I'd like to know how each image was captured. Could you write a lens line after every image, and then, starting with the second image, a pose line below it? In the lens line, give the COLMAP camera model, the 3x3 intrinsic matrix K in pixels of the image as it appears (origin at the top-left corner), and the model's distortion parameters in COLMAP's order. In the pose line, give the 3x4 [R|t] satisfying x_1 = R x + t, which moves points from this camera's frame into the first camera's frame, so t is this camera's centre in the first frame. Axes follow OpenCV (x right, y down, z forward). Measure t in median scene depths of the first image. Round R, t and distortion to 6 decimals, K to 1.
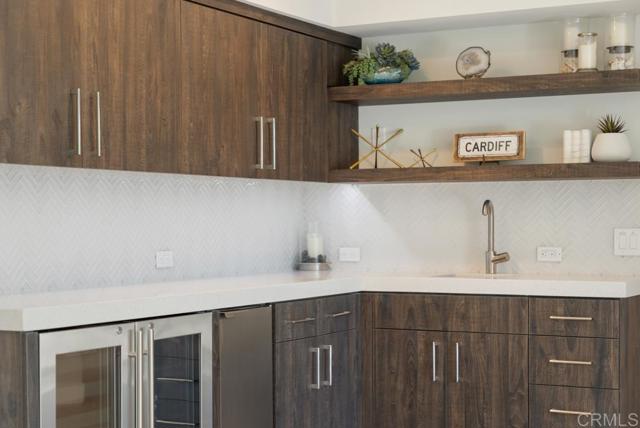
lens RADIAL K [[1187.6, 0, 319.3], [0, 1187.6, 213.4], [0, 0, 1]] dist [-0.037385, 0.000000]
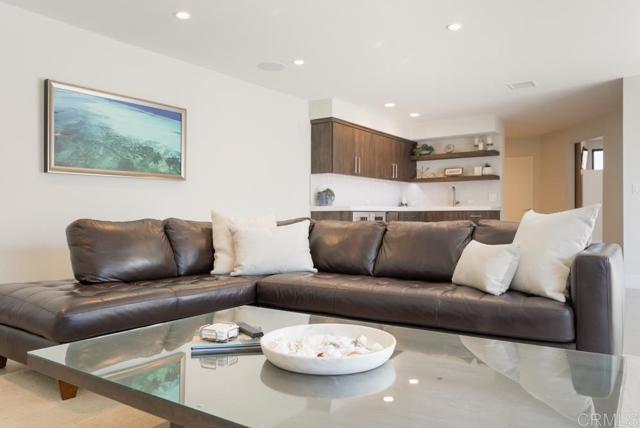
lens RADIAL K [[508.2, 0, 323.0], [0, 508.2, 216.7], [0, 0, 1]] dist [-0.065751, -0.000667]
pose [[0.994763, -0.005561, -0.102061, -0.100480], [0.006470, 0.999942, 0.008580, 0.067091], [0.102008, -0.009195, 0.994741, -0.596671]]
